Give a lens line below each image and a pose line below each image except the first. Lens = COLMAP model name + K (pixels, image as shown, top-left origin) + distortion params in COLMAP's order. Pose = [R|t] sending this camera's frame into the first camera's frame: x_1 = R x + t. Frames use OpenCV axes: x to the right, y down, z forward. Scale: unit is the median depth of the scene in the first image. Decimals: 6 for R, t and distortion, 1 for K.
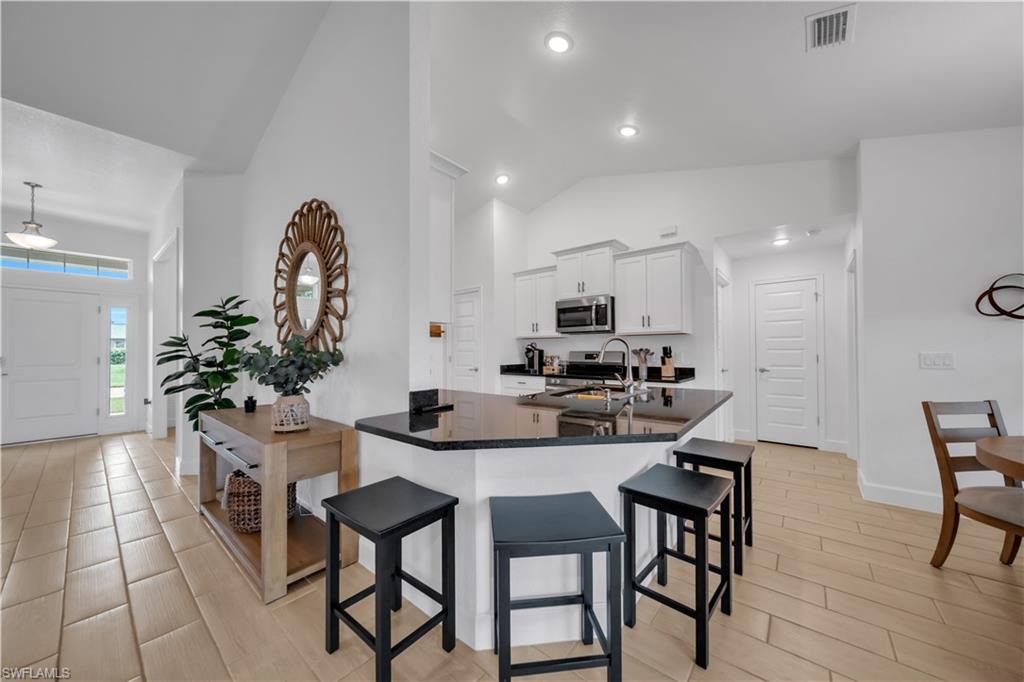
lens RADIAL K [[353.5, 0, 518.1], [0, 353.5, 347.6], [0, 0, 1]] dist [-0.006463, -0.000090]
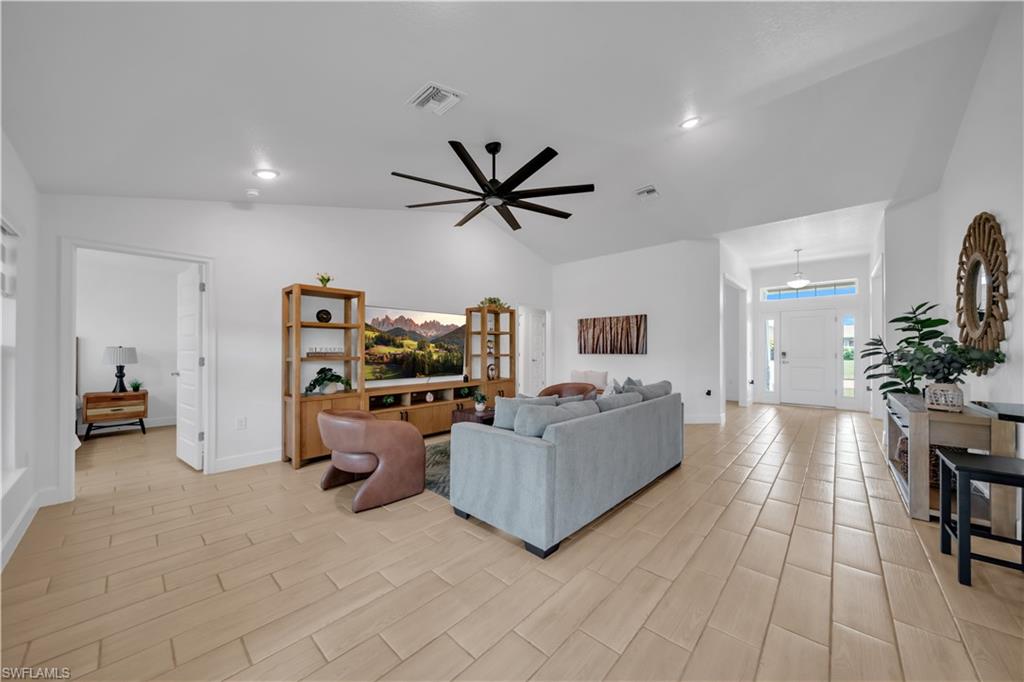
lens RADIAL K [[353.5, 0, 511.6], [0, 353.5, 344.0], [0, 0, 1]] dist [-0.006463, -0.000090]
pose [[-0.070443, -0.008912, -0.997476, 0.504150], [0.005046, 0.999944, -0.009291, -0.003769], [0.997503, -0.005687, -0.070394, -0.331180]]
